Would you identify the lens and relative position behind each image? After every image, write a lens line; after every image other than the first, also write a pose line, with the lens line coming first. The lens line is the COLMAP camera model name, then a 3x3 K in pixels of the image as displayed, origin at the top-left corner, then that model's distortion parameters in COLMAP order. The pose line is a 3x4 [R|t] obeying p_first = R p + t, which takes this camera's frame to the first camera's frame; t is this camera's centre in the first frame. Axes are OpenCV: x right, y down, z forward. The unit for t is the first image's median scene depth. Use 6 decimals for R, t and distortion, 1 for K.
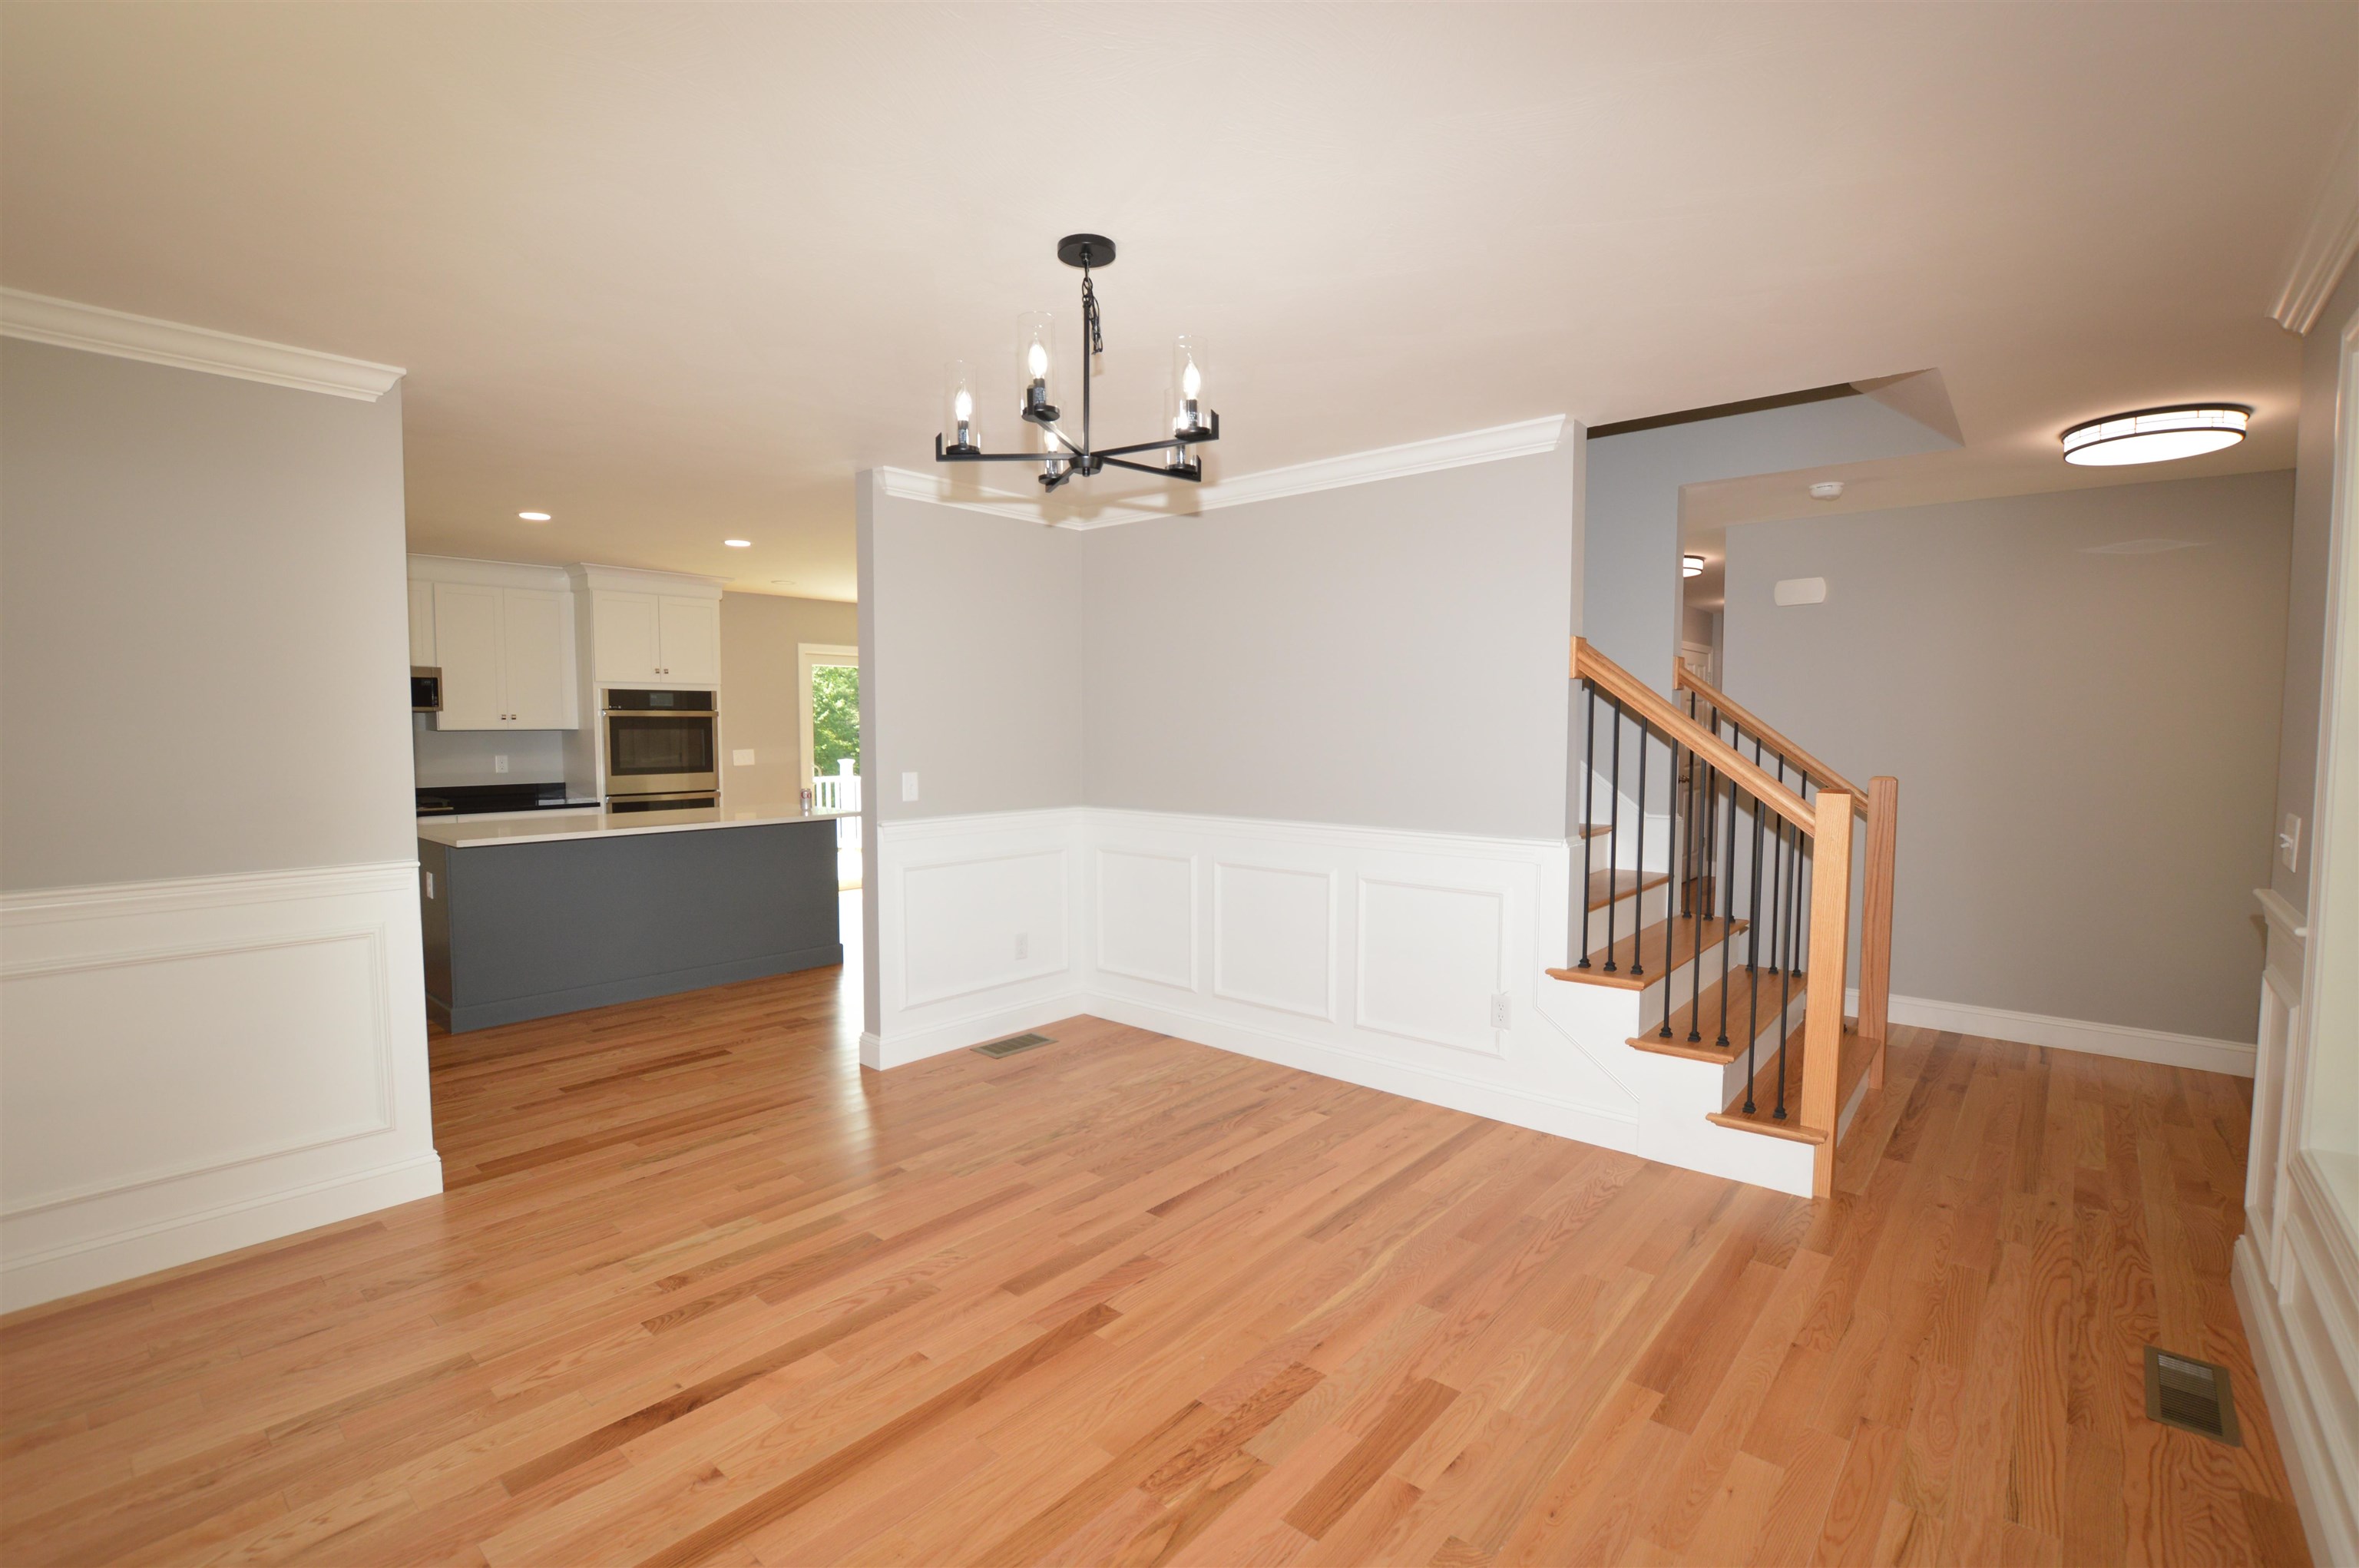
lens RADIAL K [[1056.3, 0, 1179.4], [0, 1056.3, 789.4], [0, 0, 1]] dist [-0.034889, 0.006020]
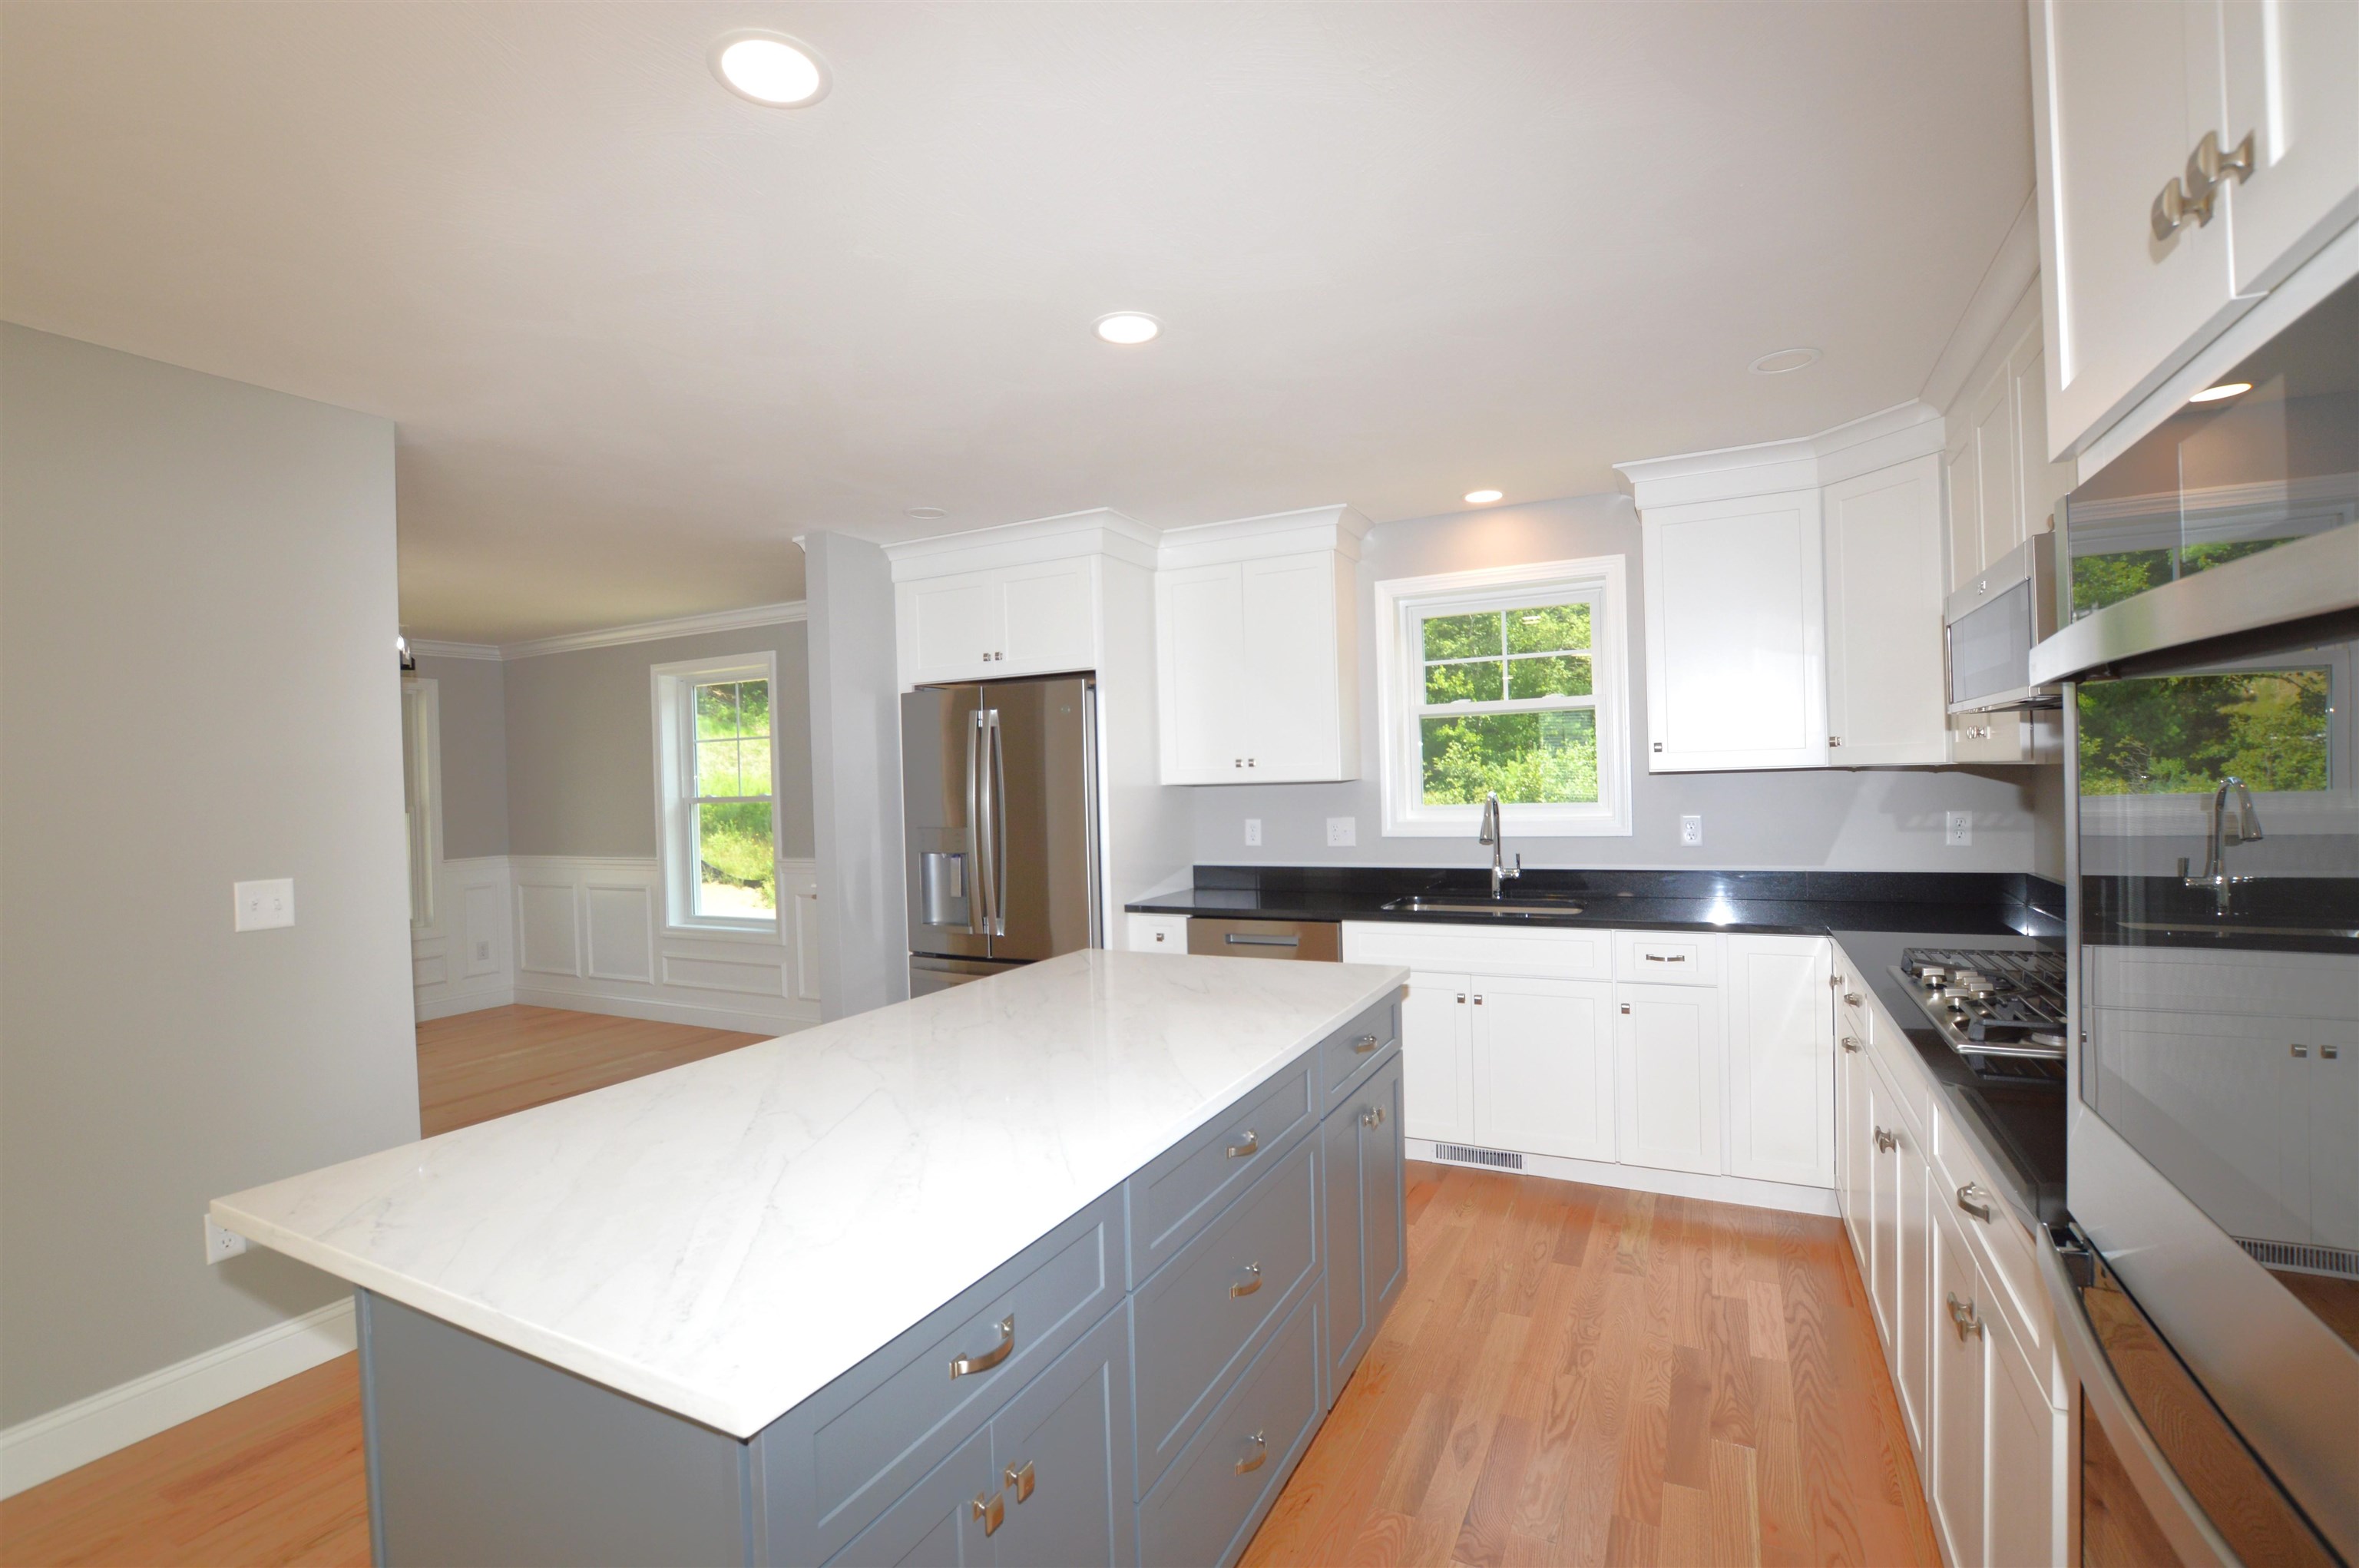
lens RADIAL K [[1056.3, 0, 1179.4], [0, 1056.3, 789.4], [0, 0, 1]] dist [-0.034889, 0.006020]
pose [[-0.969702, 0.029105, -0.242551, -0.877322], [0.012287, 0.997432, 0.070564, -0.149899], [0.243982, 0.065446, -0.967569, 2.481626]]
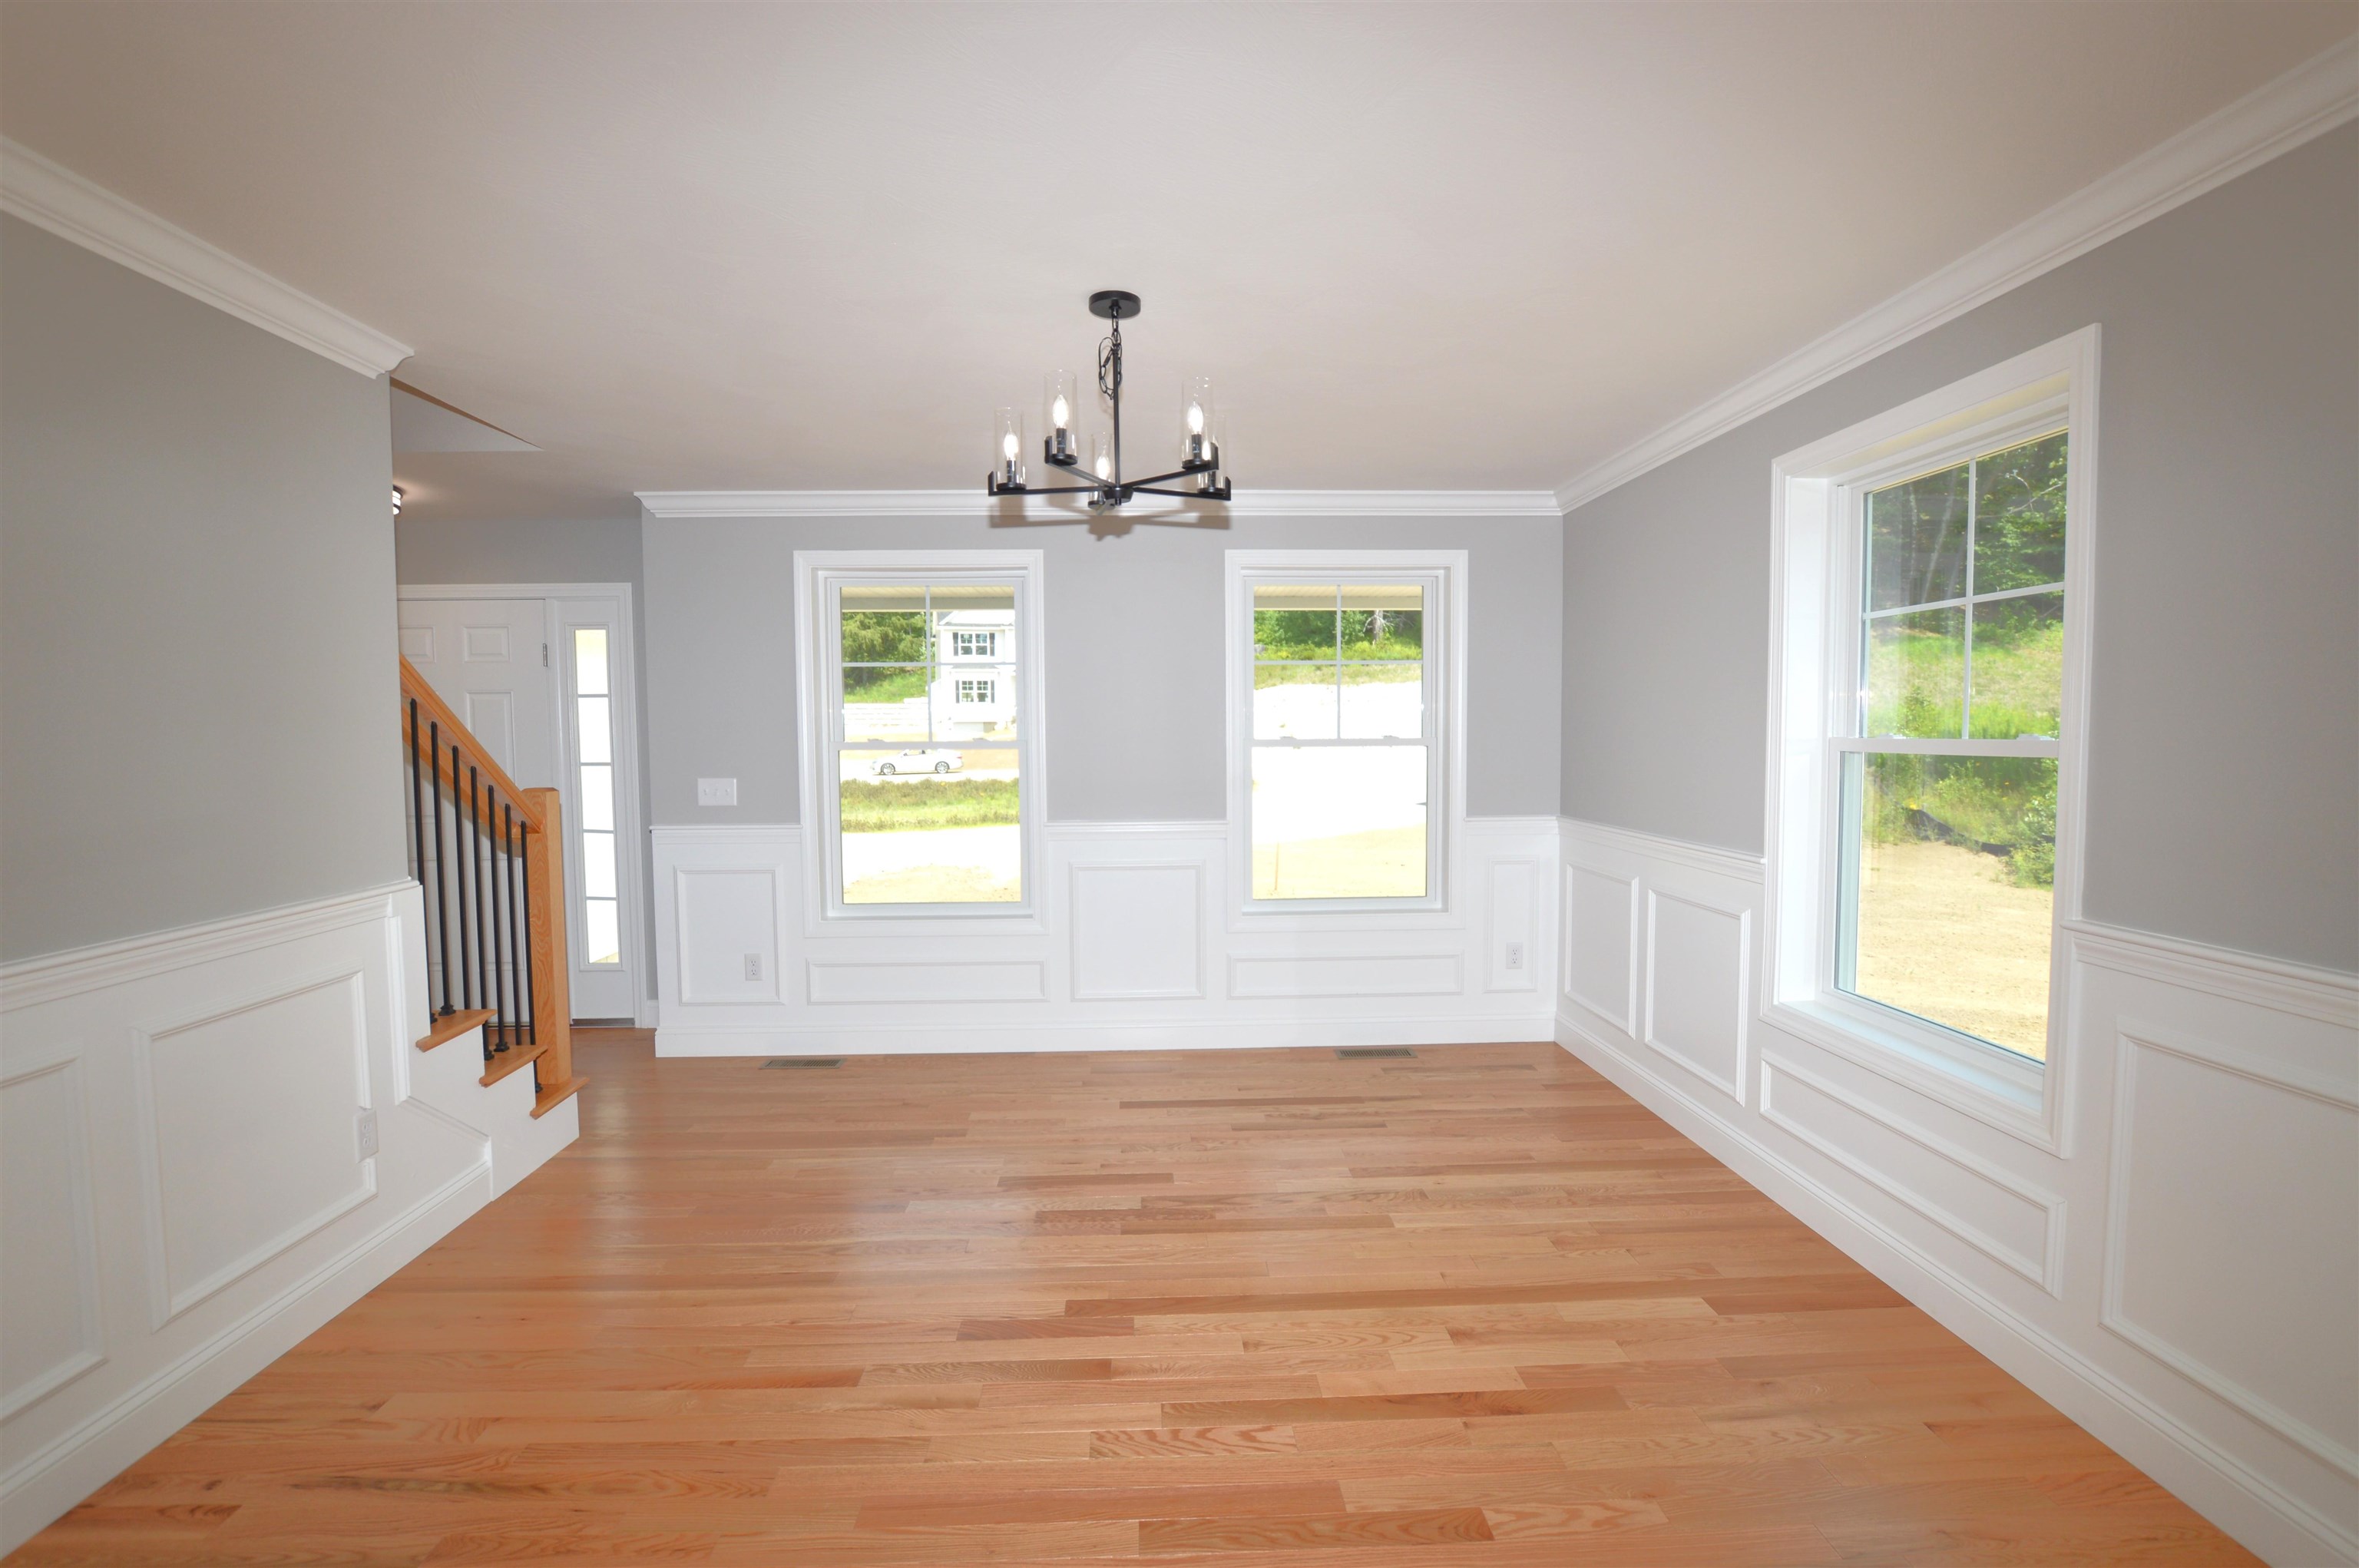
lens RADIAL K [[1056.3, 0, 1179.4], [0, 1056.3, 789.4], [0, 0, 1]] dist [-0.034889, 0.006020]
pose [[-0.687186, -0.035481, 0.725615, -0.713378], [0.052836, 0.993721, 0.098629, -0.077285], [-0.724558, 0.106115, -0.680996, 1.303714]]
